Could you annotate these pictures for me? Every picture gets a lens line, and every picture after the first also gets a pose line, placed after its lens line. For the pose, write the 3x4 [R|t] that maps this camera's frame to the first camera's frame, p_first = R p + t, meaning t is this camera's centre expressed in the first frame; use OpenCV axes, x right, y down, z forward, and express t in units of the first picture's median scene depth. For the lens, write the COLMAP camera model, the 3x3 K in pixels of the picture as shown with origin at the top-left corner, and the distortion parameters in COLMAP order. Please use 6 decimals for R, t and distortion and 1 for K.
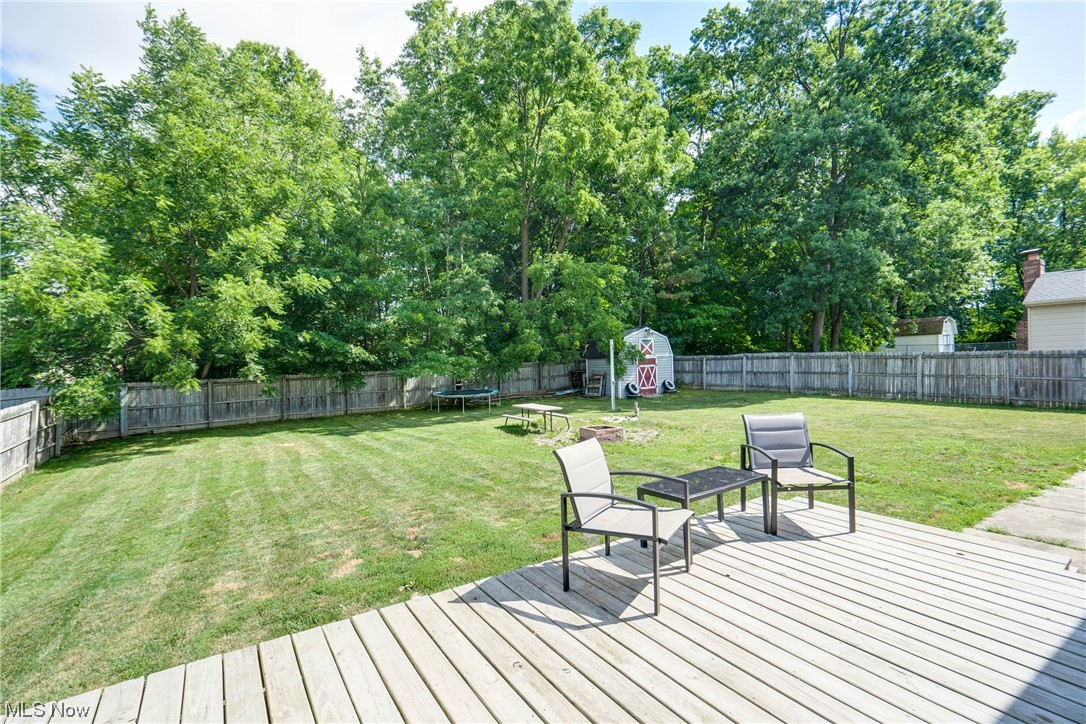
lens RADIAL K [[531.1, 0, 543.0], [0, 531.1, 362.0], [0, 0, 1]] dist [0.002035, 0.000412]
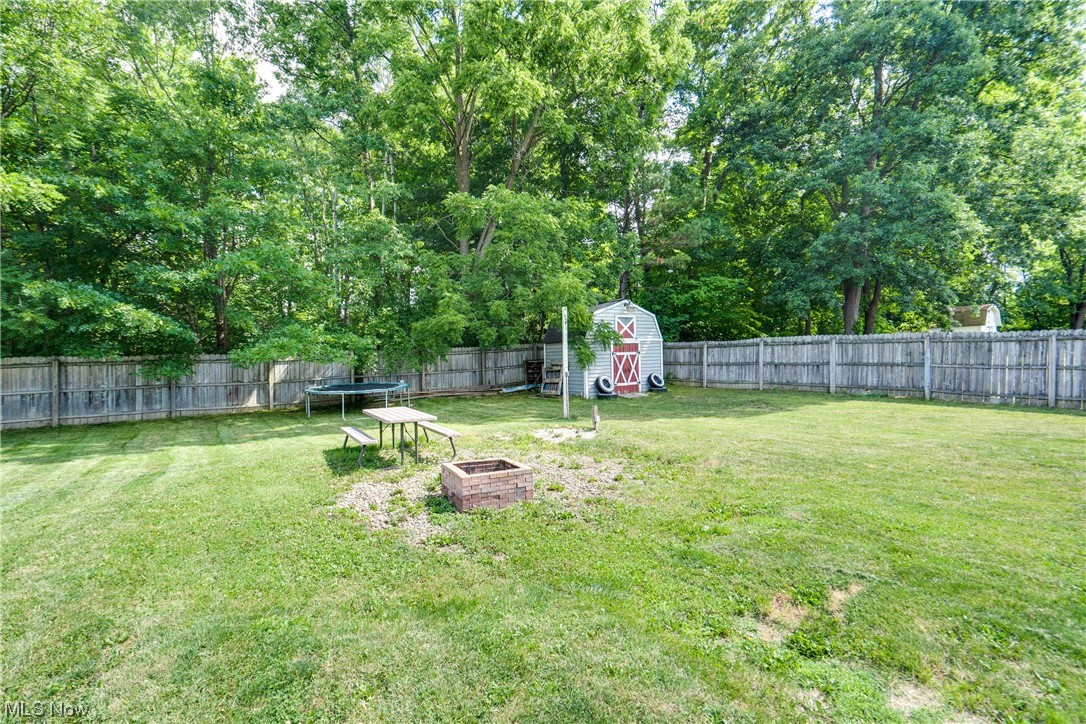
lens RADIAL K [[518.2, 0, 546.7], [0, 518.2, 356.3], [0, 0, 1]] dist [-0.000088, 0.000455]
pose [[0.999880, 0.012244, 0.009518, 0.085646], [-0.012161, 0.999888, -0.008715, 0.019358], [-0.009624, 0.008598, 0.999917, 0.313569]]
